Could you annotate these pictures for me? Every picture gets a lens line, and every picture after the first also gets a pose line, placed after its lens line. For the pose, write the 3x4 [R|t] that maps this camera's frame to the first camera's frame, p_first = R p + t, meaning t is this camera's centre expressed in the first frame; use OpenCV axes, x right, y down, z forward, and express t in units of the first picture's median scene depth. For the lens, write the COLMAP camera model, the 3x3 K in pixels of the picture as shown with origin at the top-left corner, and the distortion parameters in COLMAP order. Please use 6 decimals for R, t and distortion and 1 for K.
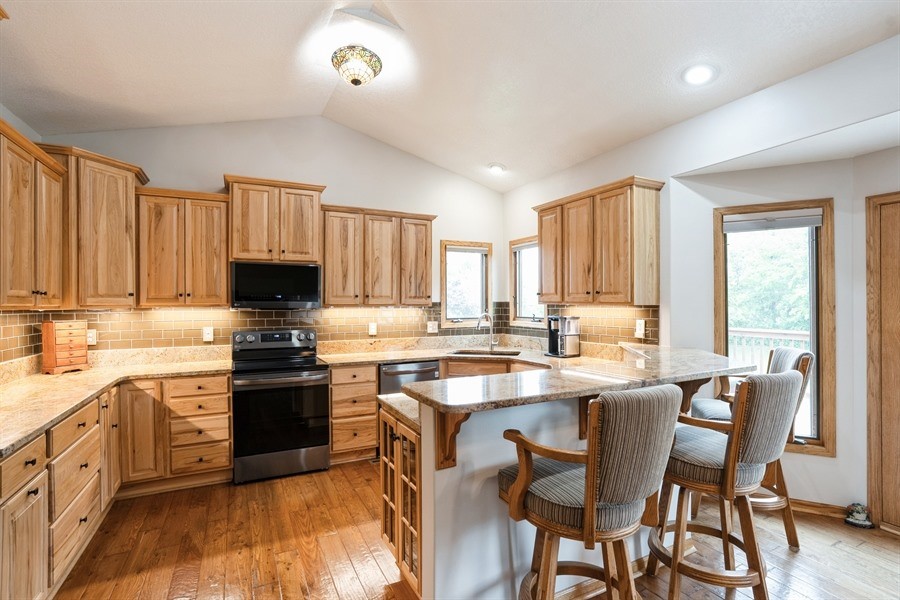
lens RADIAL K [[439.4, 0, 459.5], [0, 439.4, 303.4], [0, 0, 1]] dist [-0.003310, 0.000373]
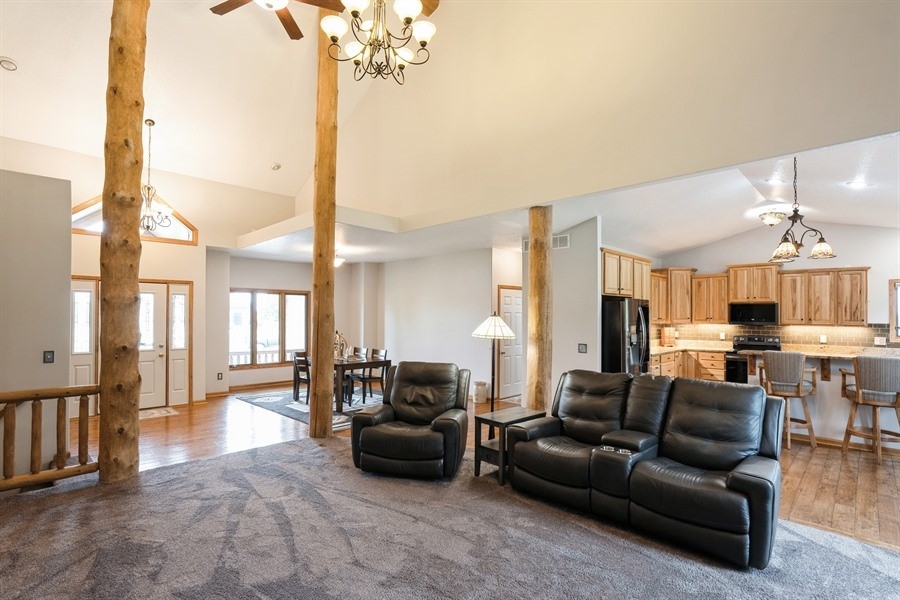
lens RADIAL K [[482.2, 0, 447.6], [0, 482.2, 308.9], [0, 0, 1]] dist [-0.000483, 0.027585]
pose [[0.368753, -0.002260, -0.929525, 1.197210], [-0.004349, 0.999982, -0.004156, -0.050421], [0.929517, 0.005576, 0.368736, -1.193971]]
